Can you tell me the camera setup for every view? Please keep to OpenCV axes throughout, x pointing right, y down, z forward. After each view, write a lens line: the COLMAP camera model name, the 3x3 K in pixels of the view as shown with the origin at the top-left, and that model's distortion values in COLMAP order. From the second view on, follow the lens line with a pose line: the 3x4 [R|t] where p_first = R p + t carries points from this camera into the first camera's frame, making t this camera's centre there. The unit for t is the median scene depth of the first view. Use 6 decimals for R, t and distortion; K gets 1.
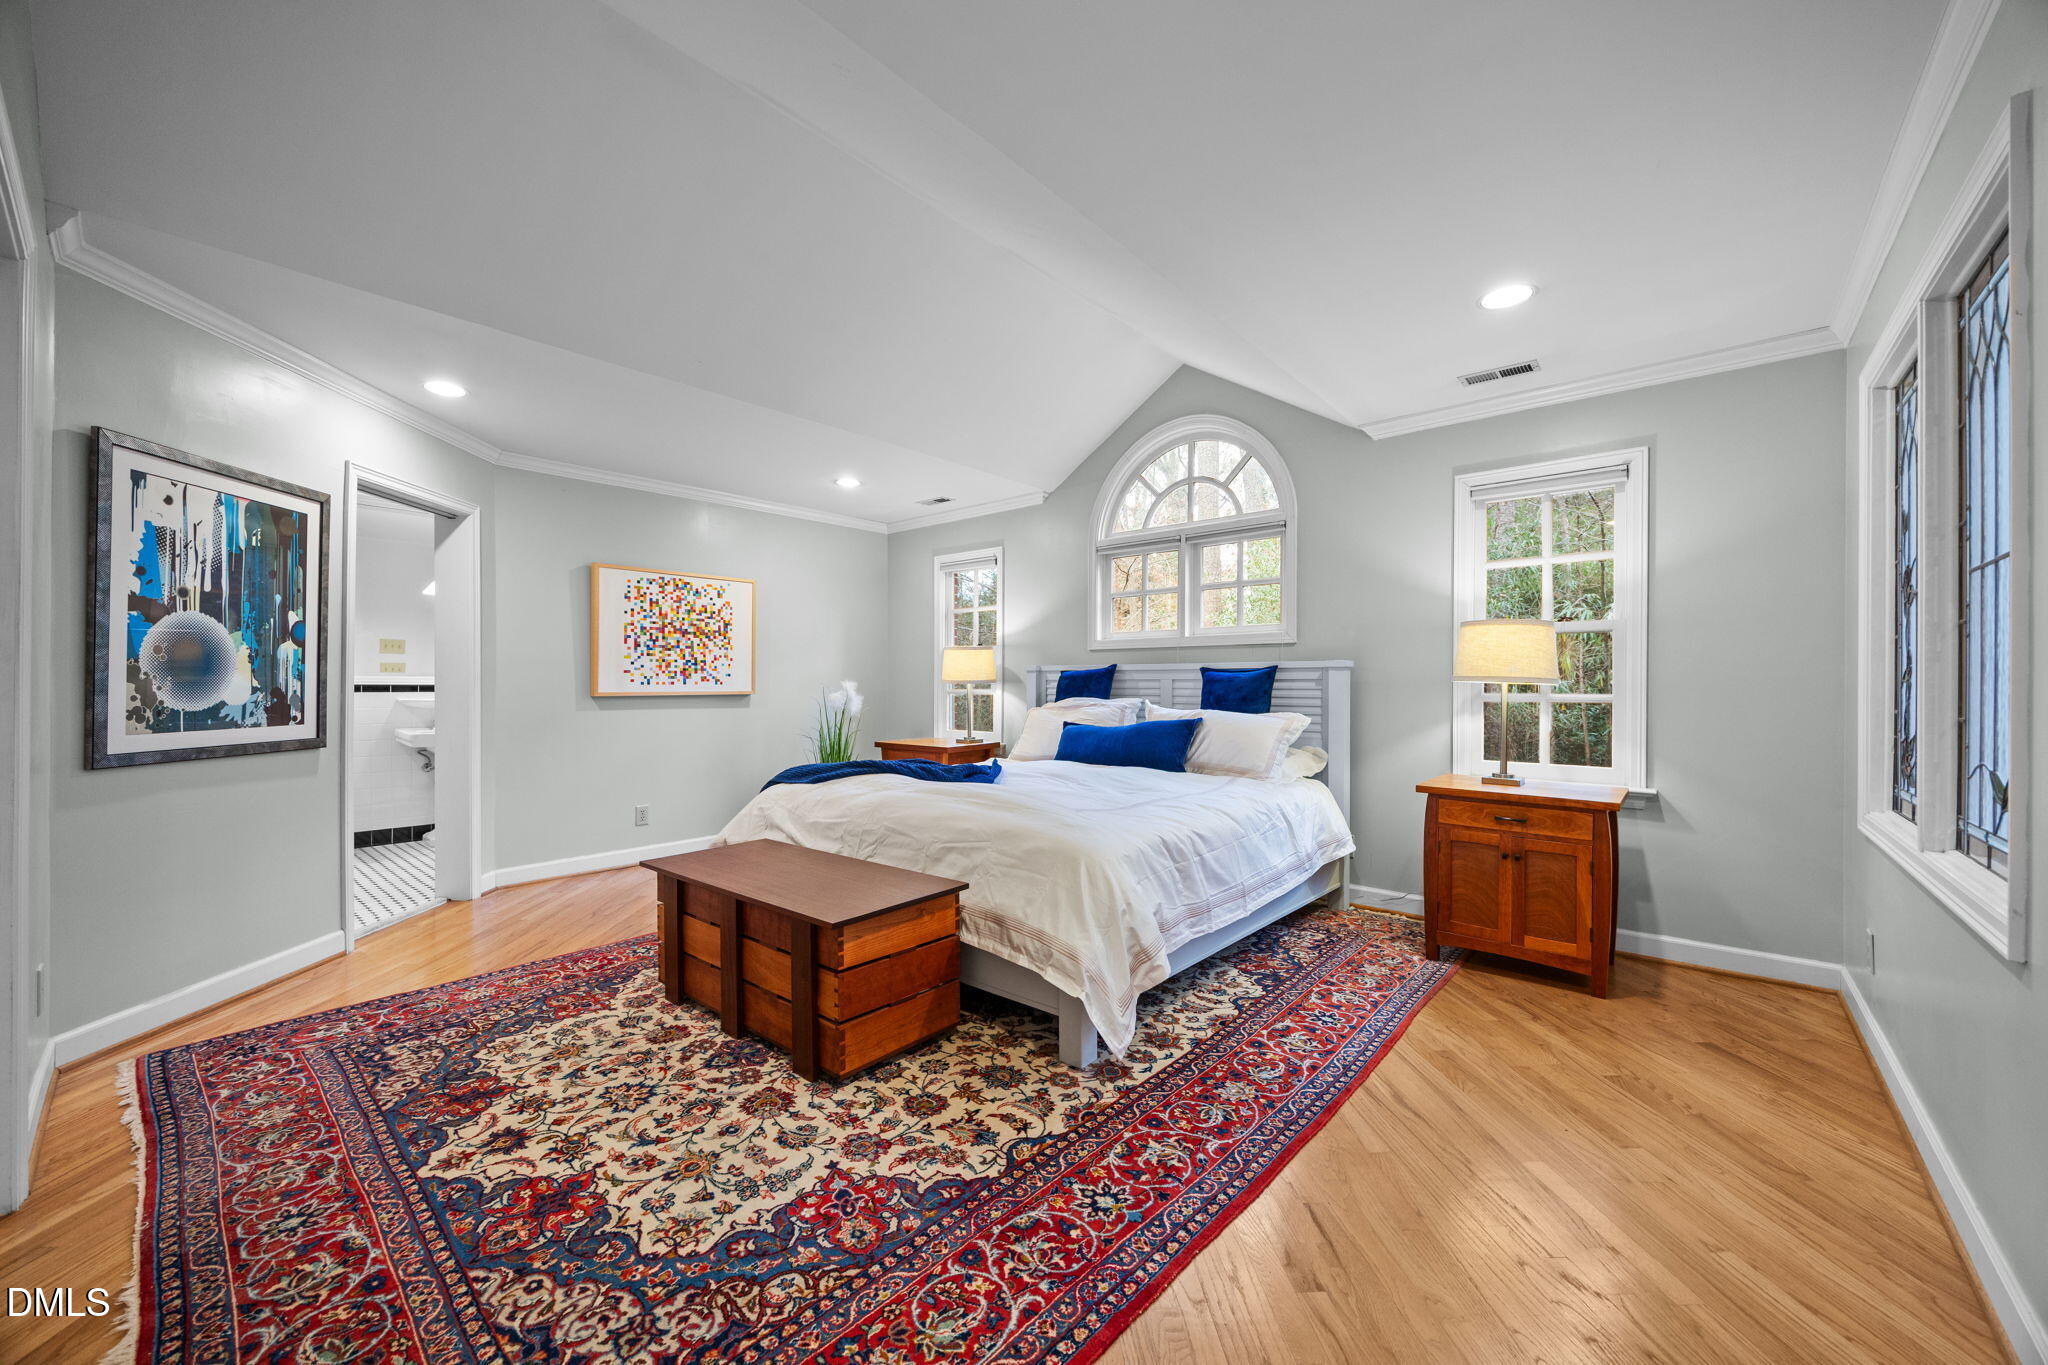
lens RADIAL K [[778.6, 0, 1029.0], [0, 778.6, 684.3], [0, 0, 1]] dist [-0.006253, -0.000834]
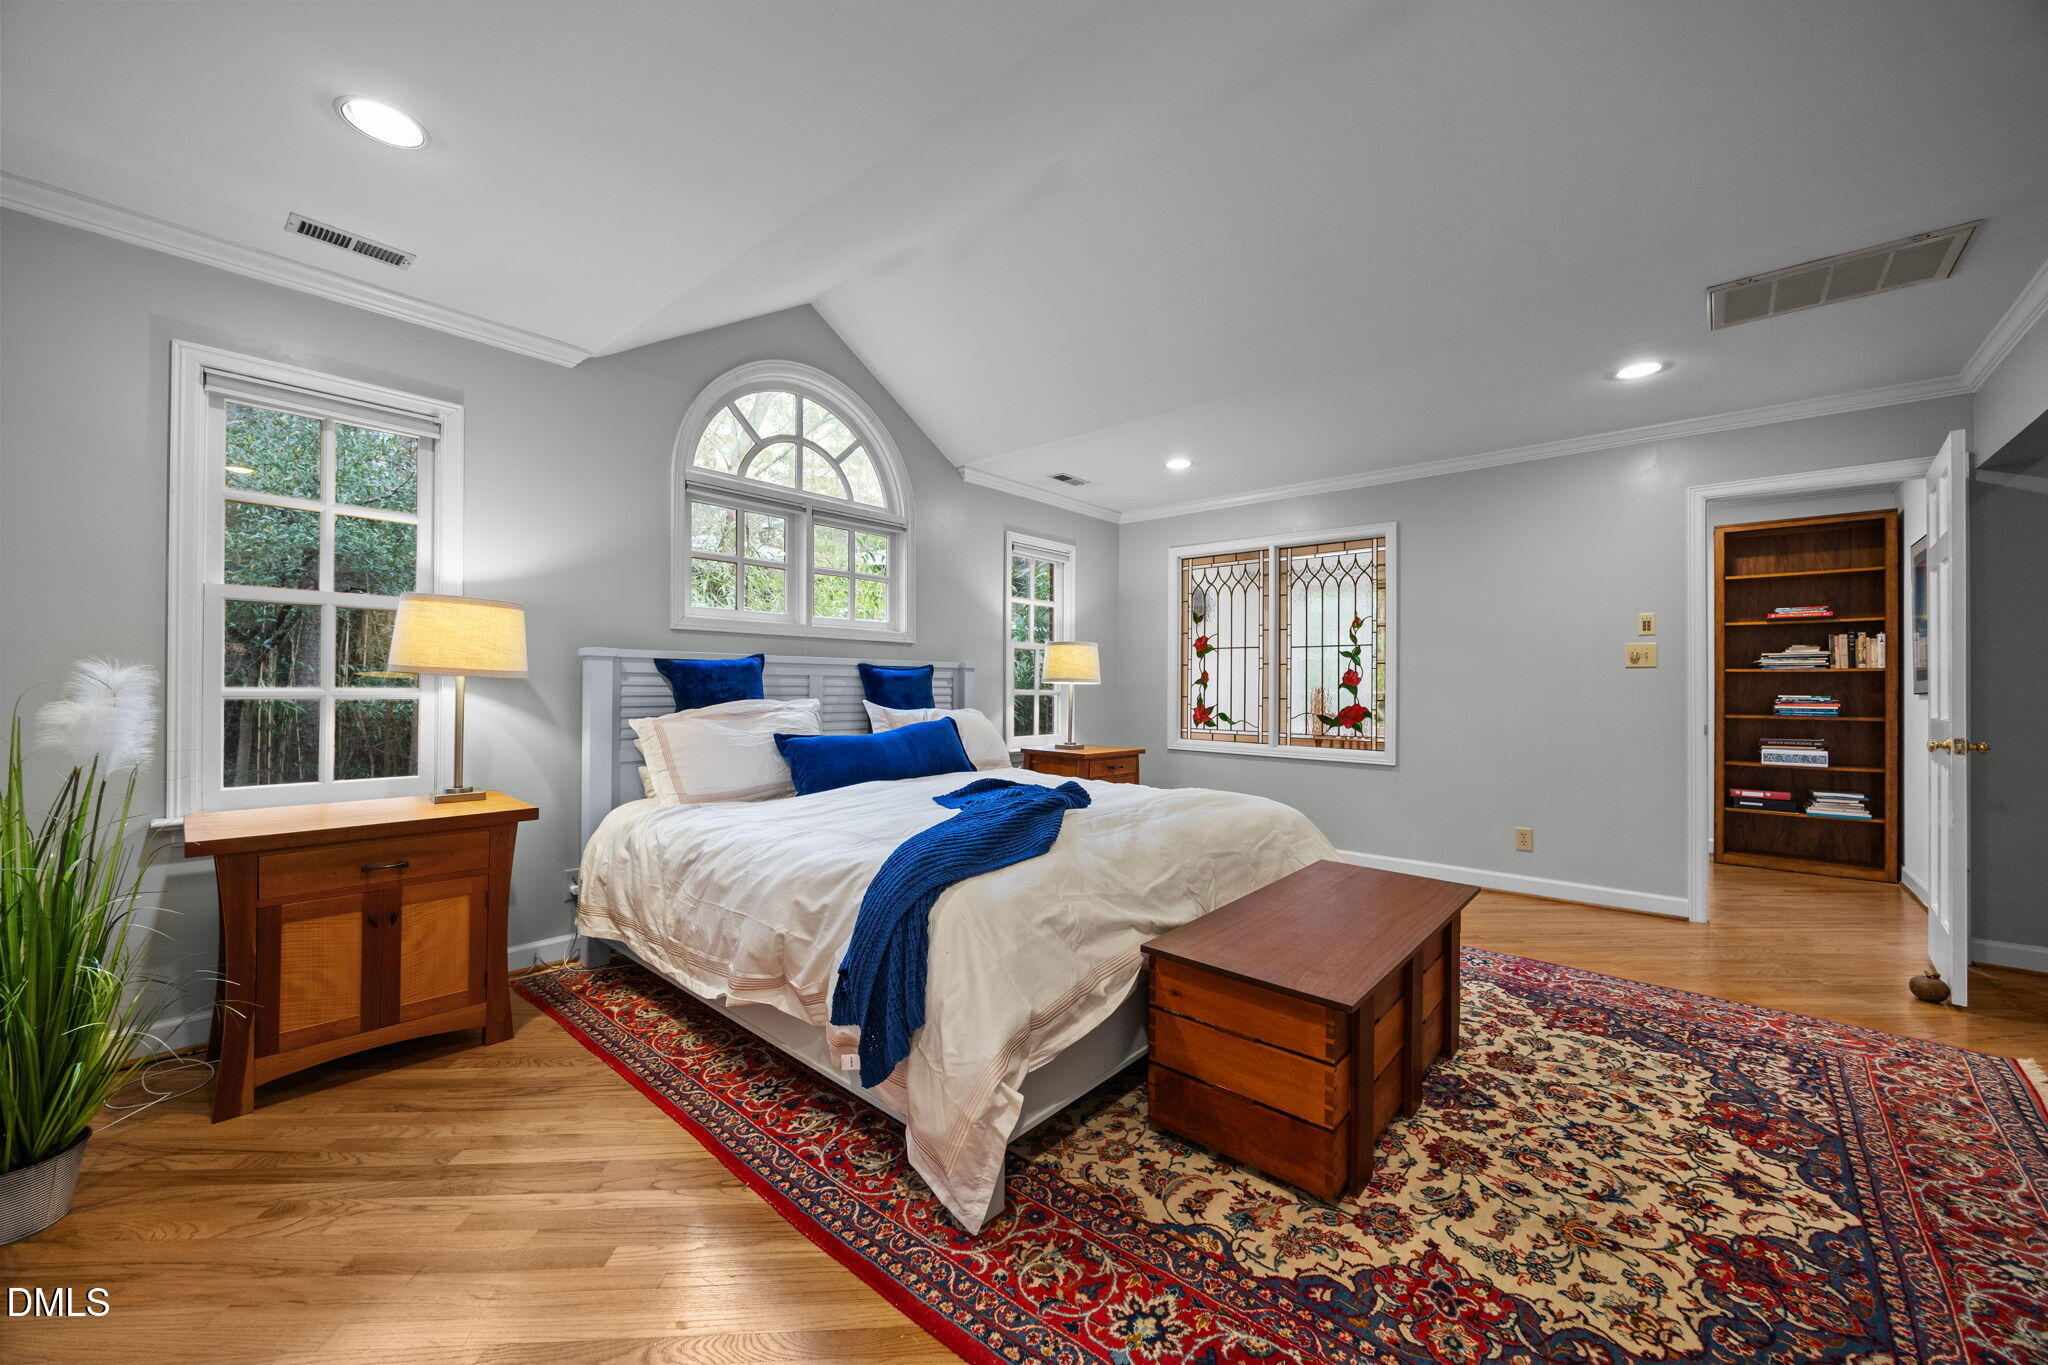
lens RADIAL K [[778.6, 0, 1030.7], [0, 778.6, 682.0], [0, 0, 1]] dist [-0.006253, -0.000834]
pose [[-0.000073, 0.002859, 0.999996, -1.463448], [-0.009339, 0.999952, -0.002859, 0.001936], [-0.999956, -0.009339, -0.000046, 1.708353]]
